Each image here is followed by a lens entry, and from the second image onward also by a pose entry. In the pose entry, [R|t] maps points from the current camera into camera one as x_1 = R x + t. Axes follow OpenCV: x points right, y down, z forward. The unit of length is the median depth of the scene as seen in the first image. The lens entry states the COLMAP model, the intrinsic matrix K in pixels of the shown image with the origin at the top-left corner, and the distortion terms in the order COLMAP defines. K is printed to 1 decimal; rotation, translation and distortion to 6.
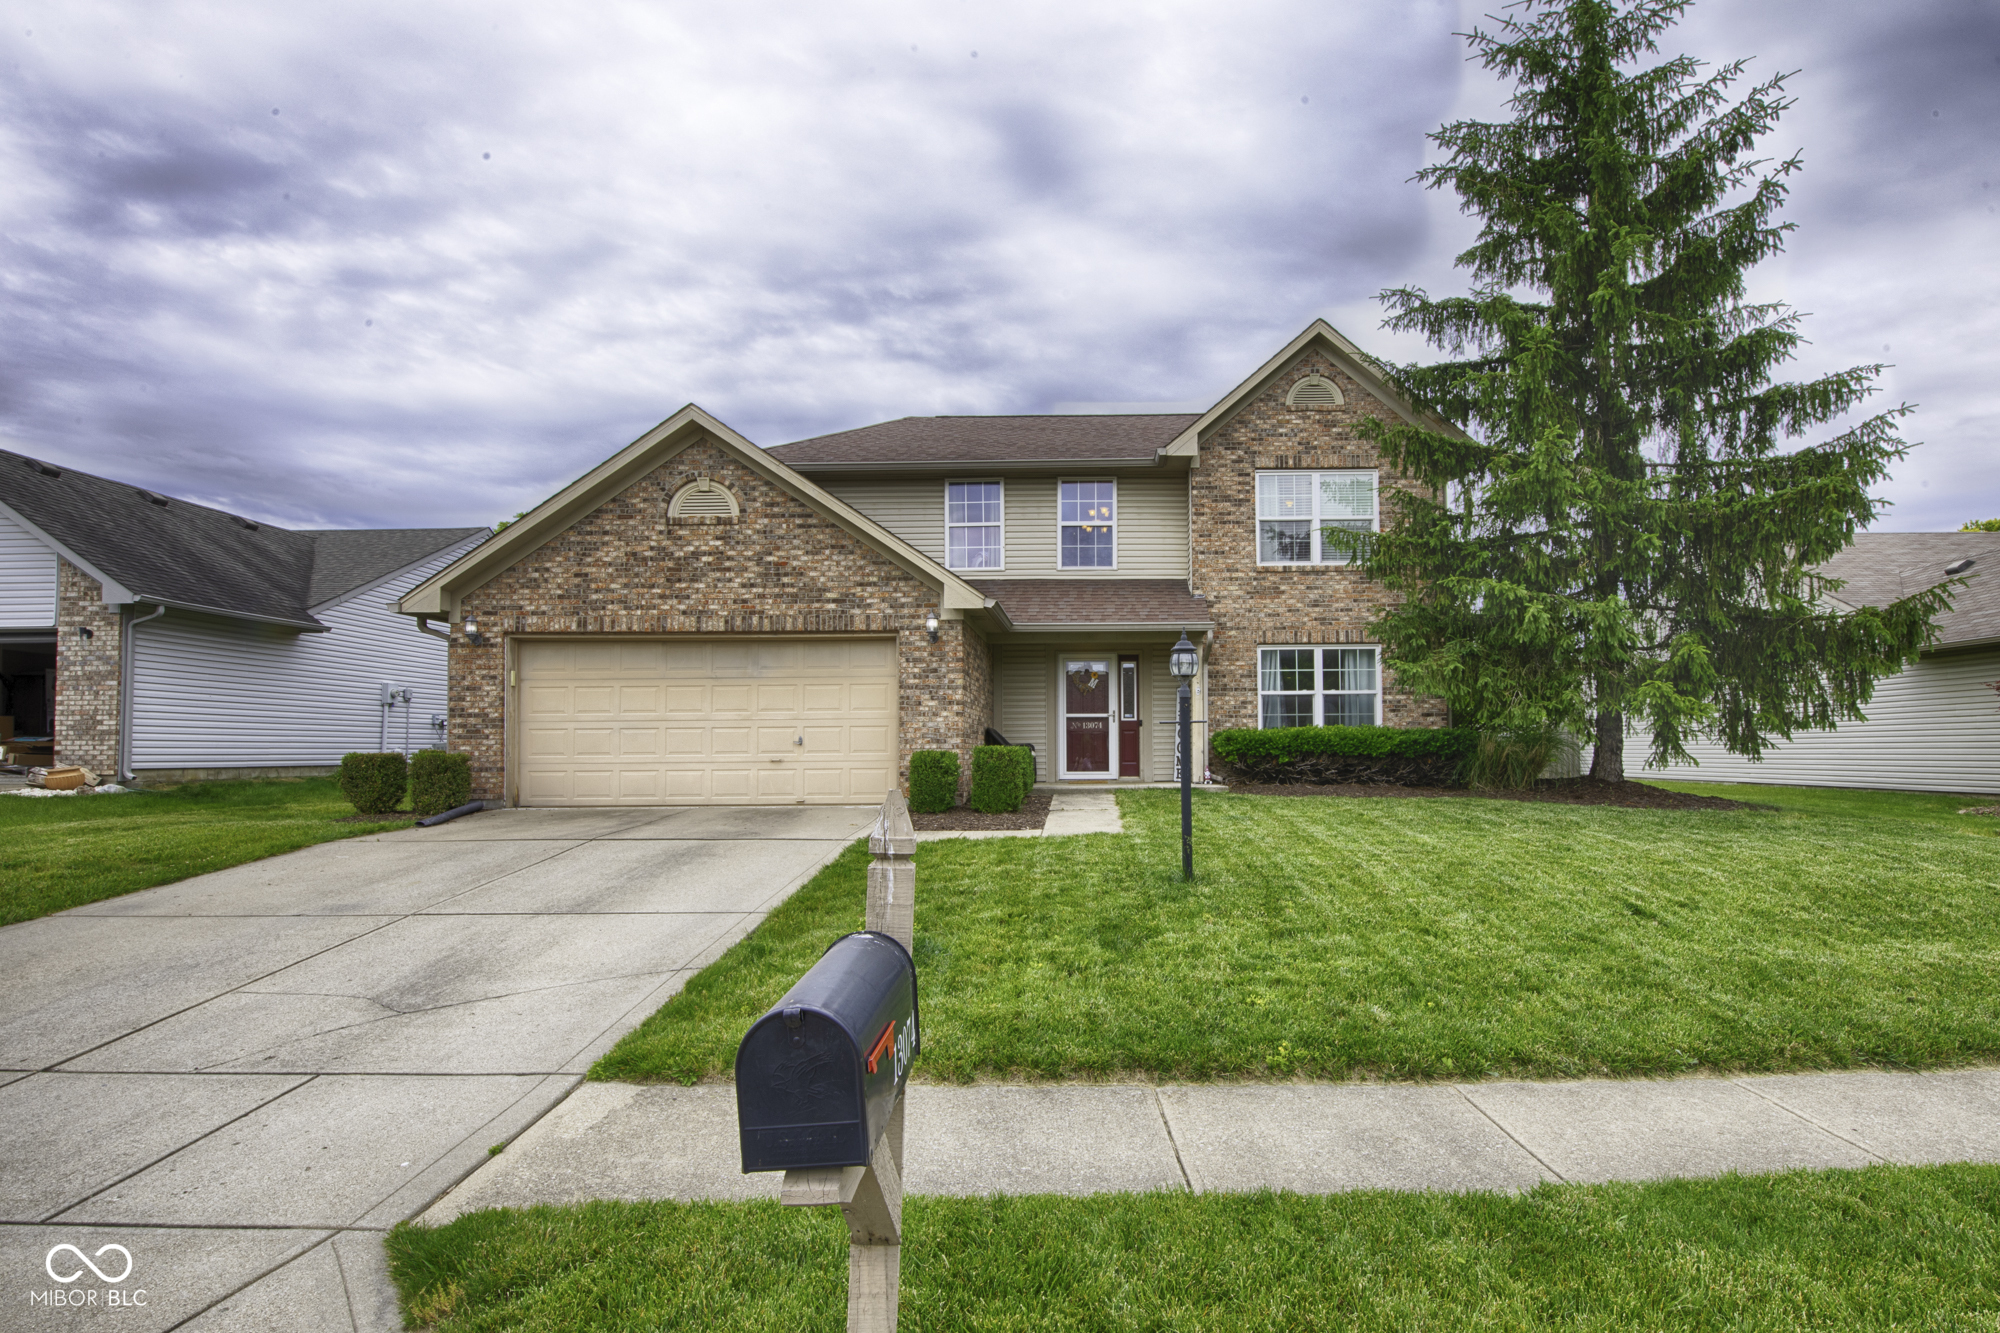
lens RADIAL K [[987.2, 0, 1074.4], [0, 987.2, 720.2], [0, 0, 1]] dist [-0.002324, -0.003950]
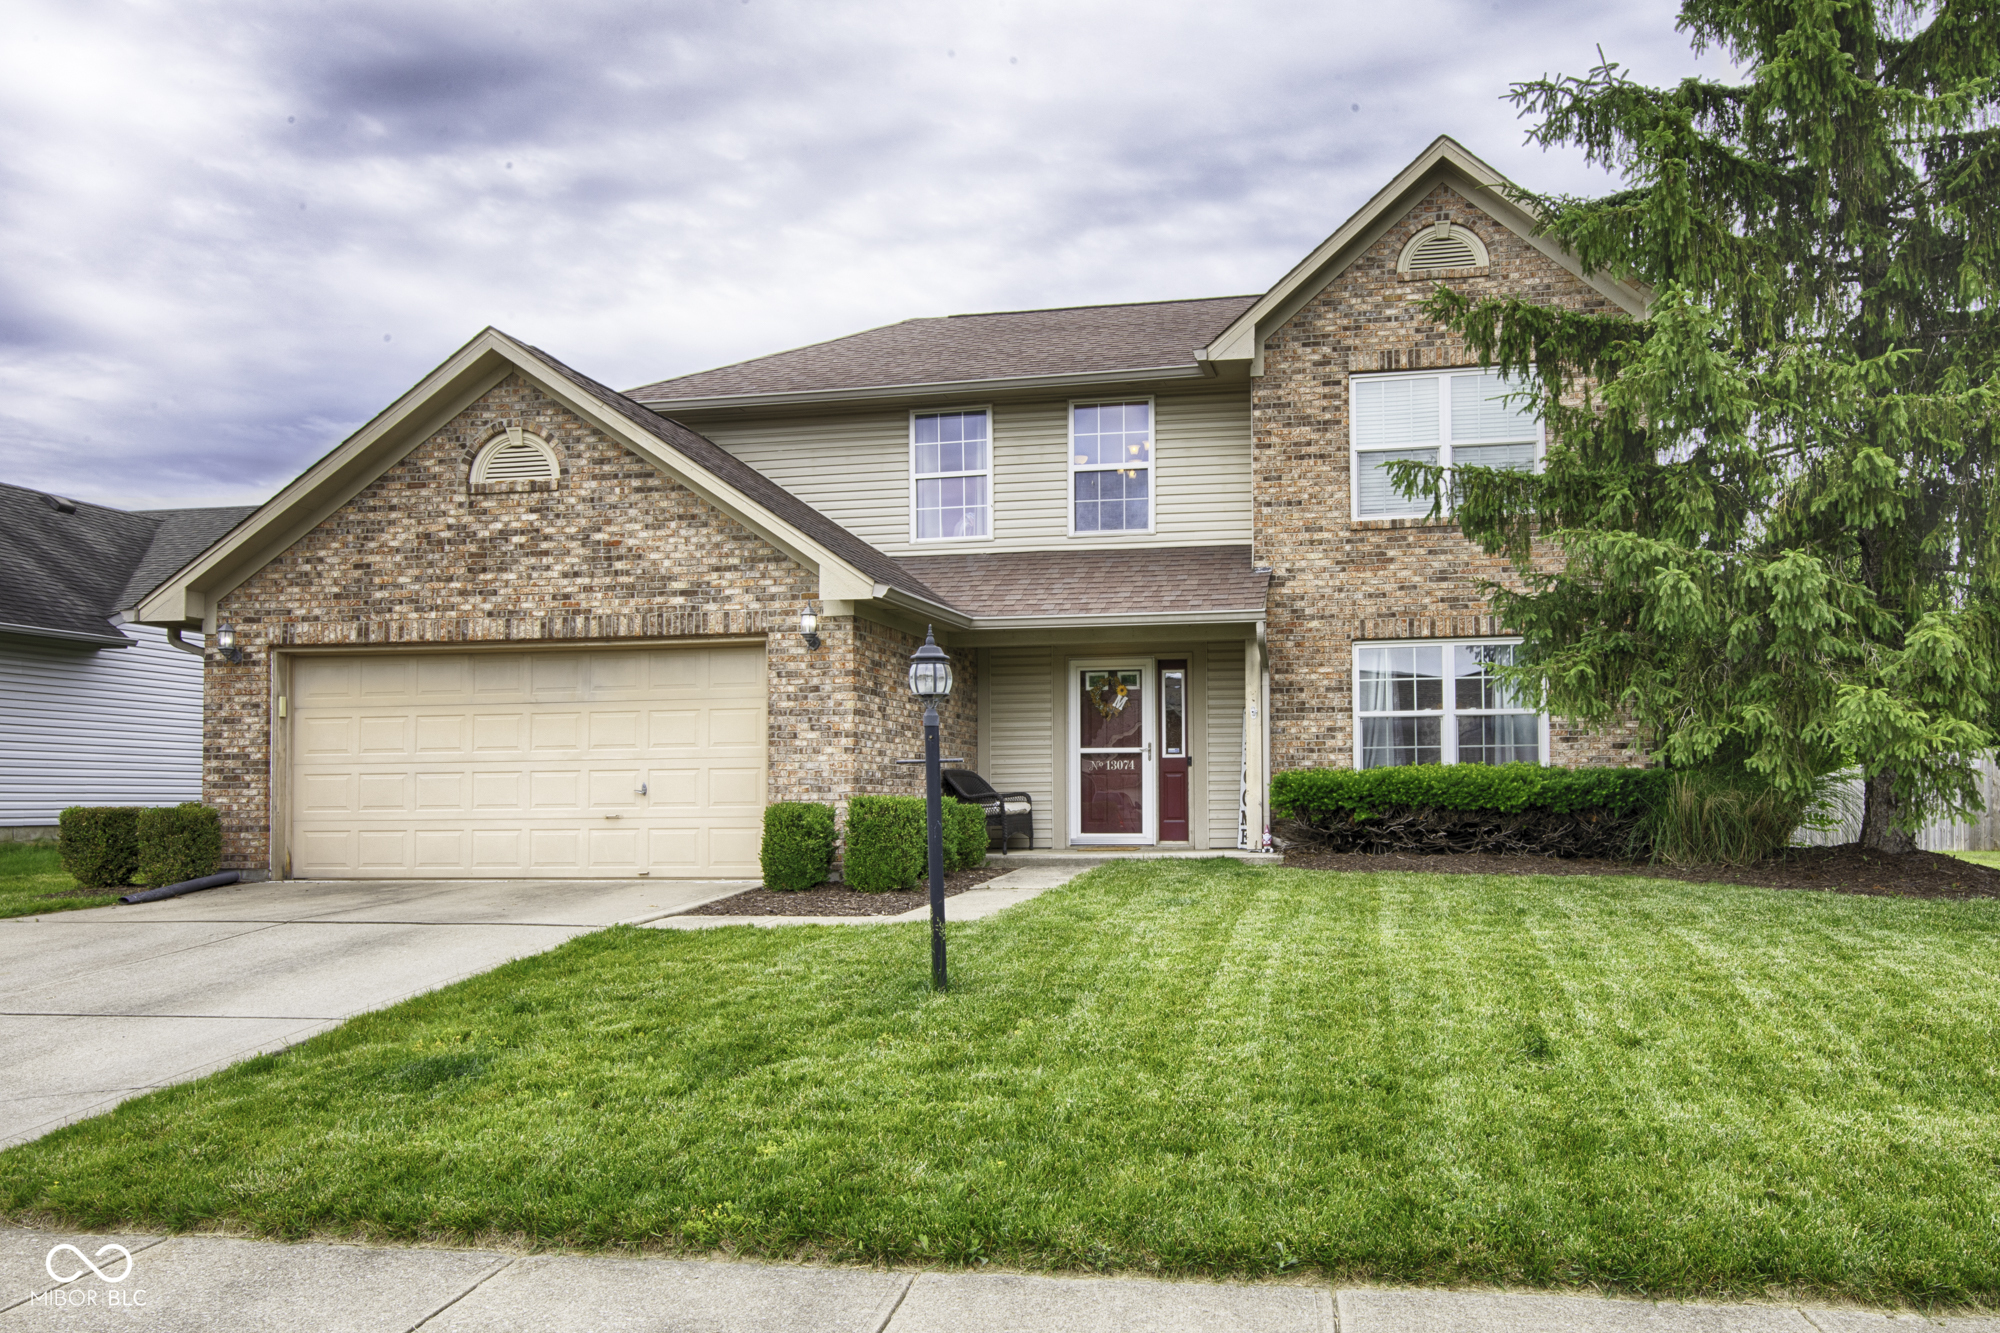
lens RADIAL K [[1502.1, 0, 1115.5], [0, 1502.1, 750.2], [0, 0, 1]] dist [0.022587, 0.006142]
pose [[0.984163, -0.007057, -0.177127, 0.255456], [0.006314, 0.999969, -0.004756, -0.000106], [0.177155, 0.003562, 0.984177, -0.015381]]
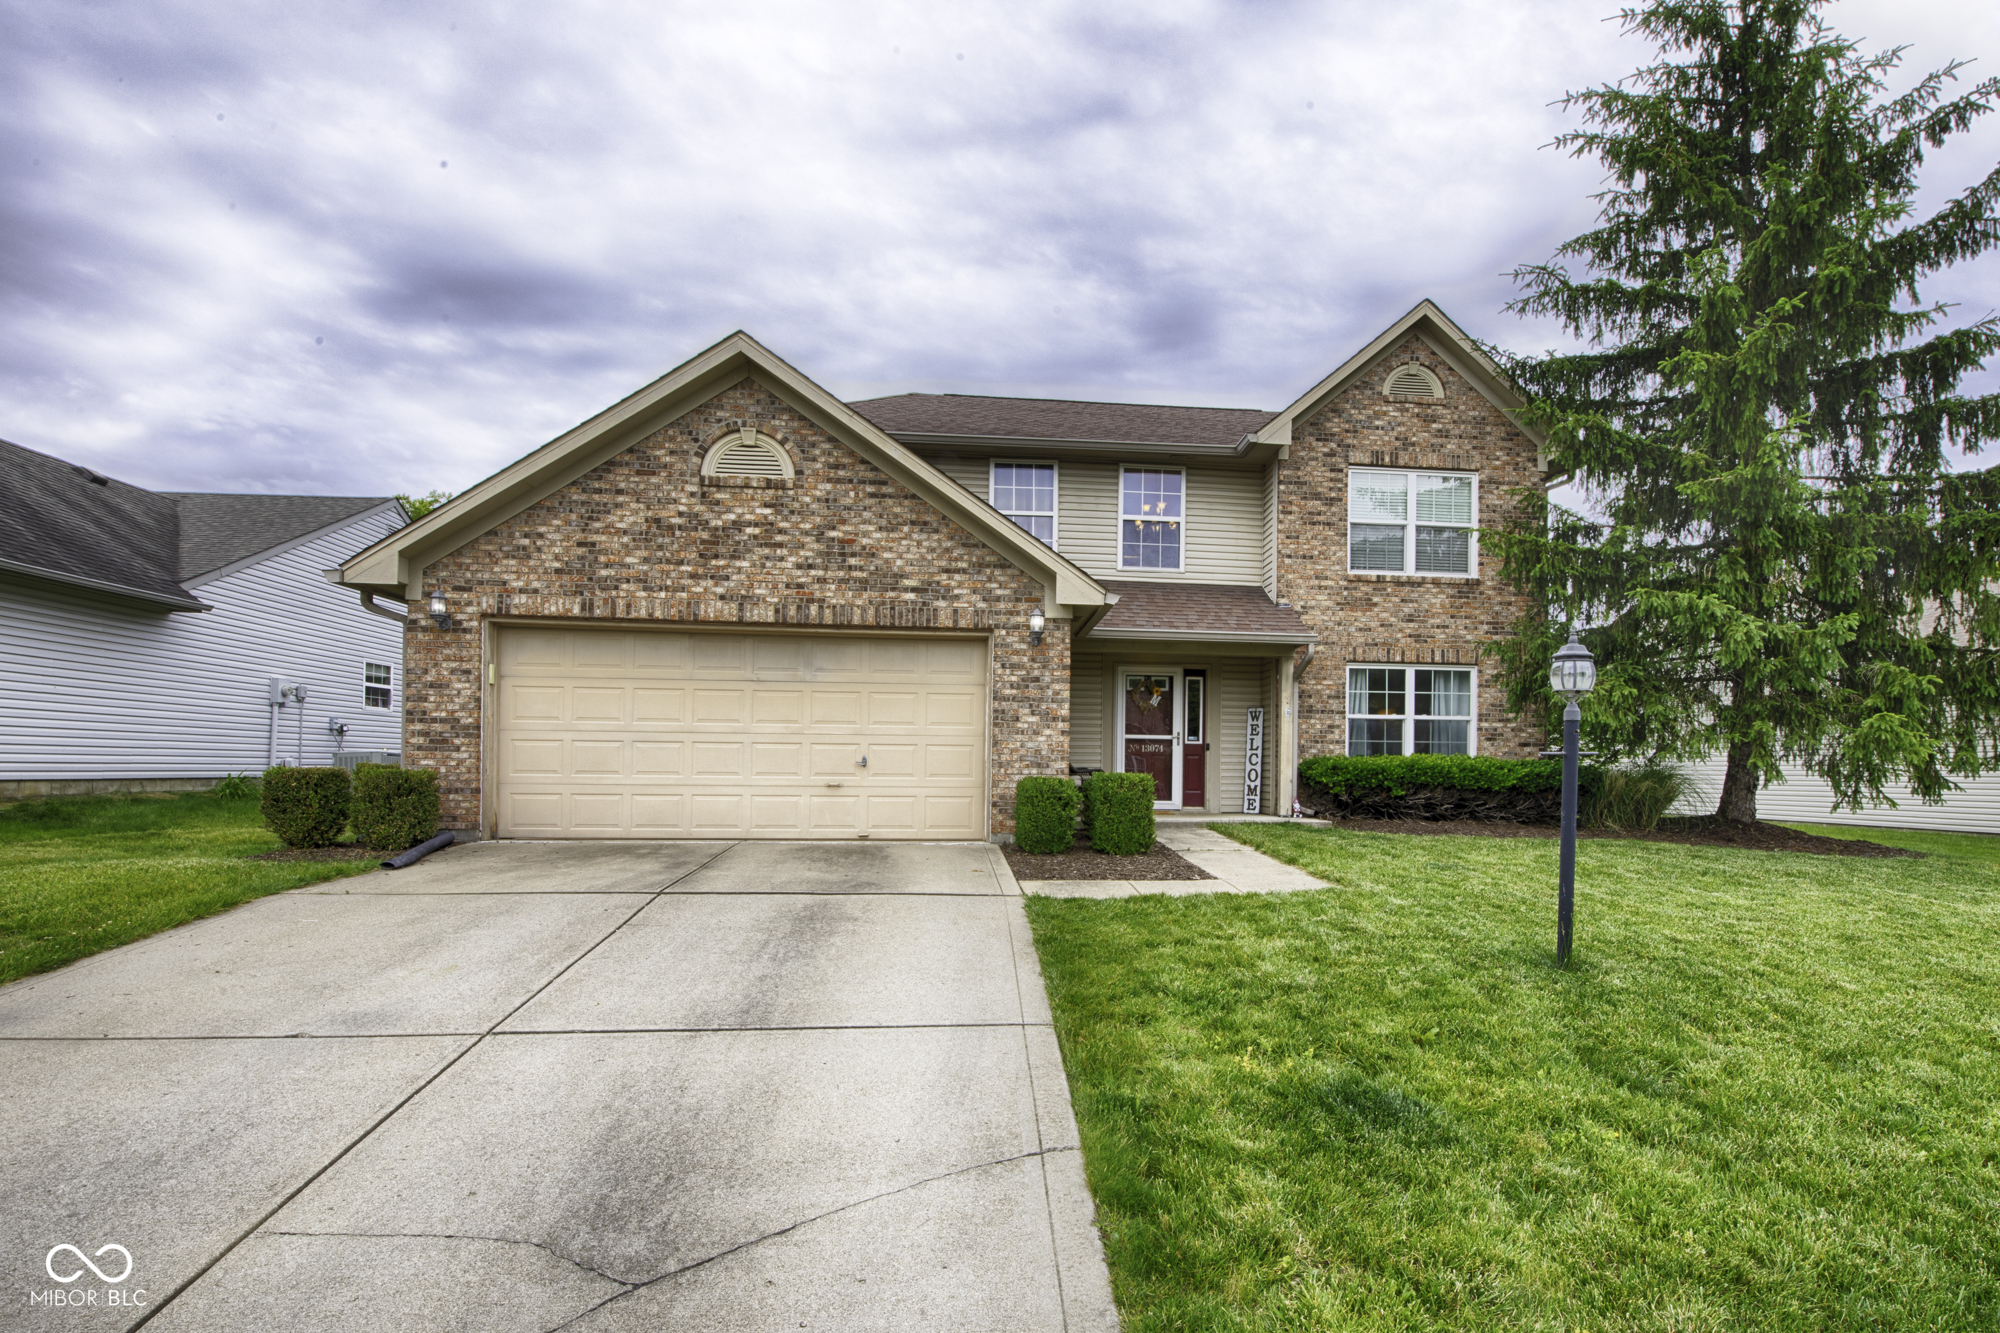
lens RADIAL K [[971.1, 0, 1059.6], [0, 971.1, 761.7], [0, 0, 1]] dist [-0.005144, -0.006662]
pose [[0.993458, 0.019253, 0.112566, -0.209984], [-0.021777, 0.999537, 0.021241, 0.000708], [-0.112105, -0.023554, 0.993417, 0.189723]]
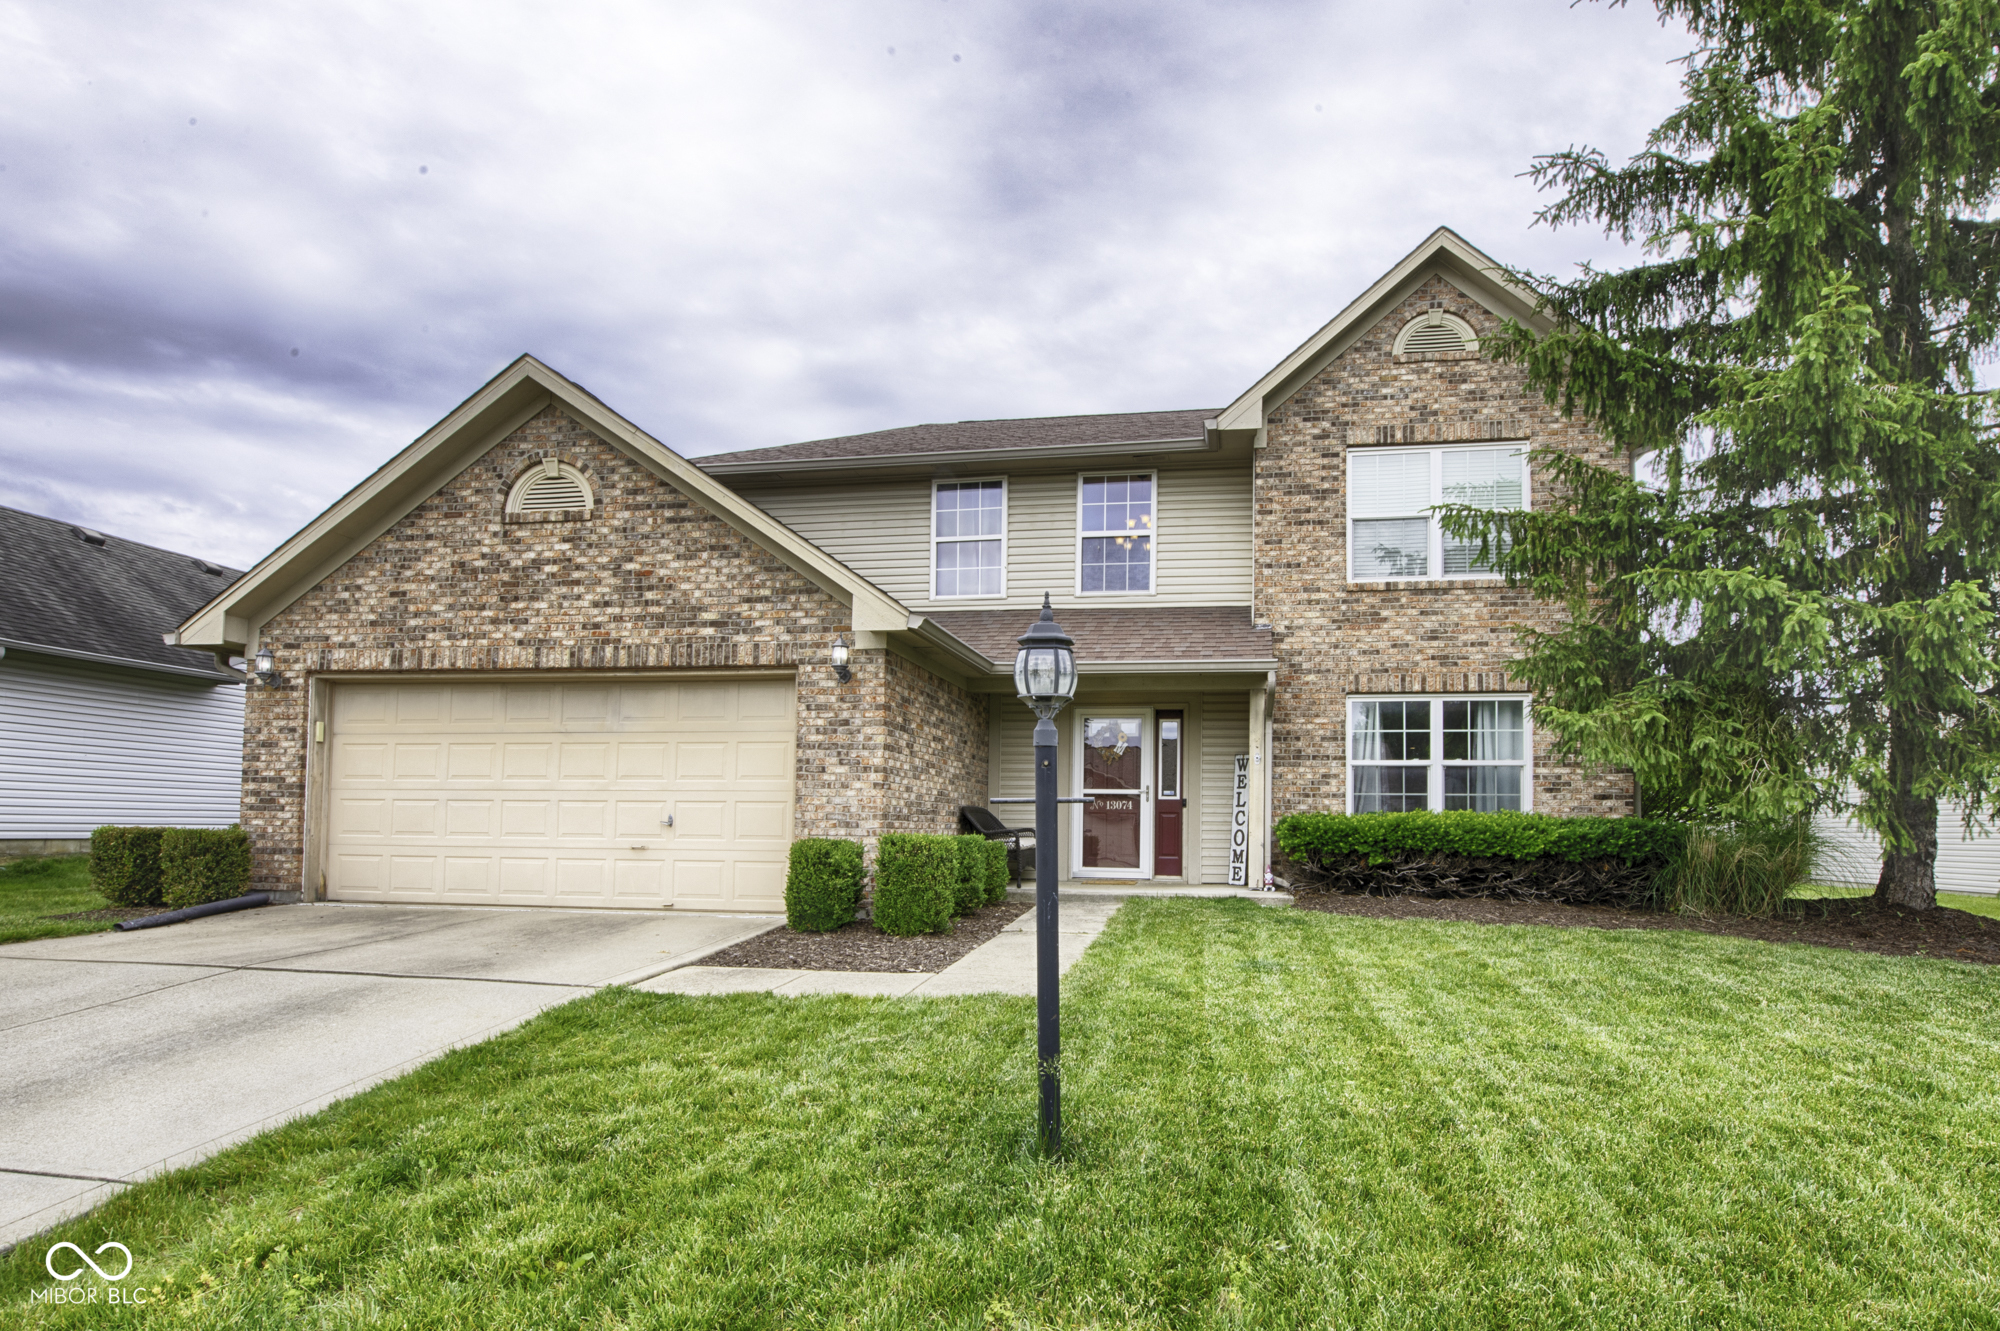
lens RADIAL K [[1005.3, 0, 1063.9], [0, 1005.3, 788.5], [0, 0, 1]] dist [-0.005656, -0.007545]
pose [[0.989322, 0.012609, -0.145200, 0.111714], [-0.014115, 0.999857, -0.009344, 0.000423], [0.145062, 0.011294, 0.989358, 0.322888]]
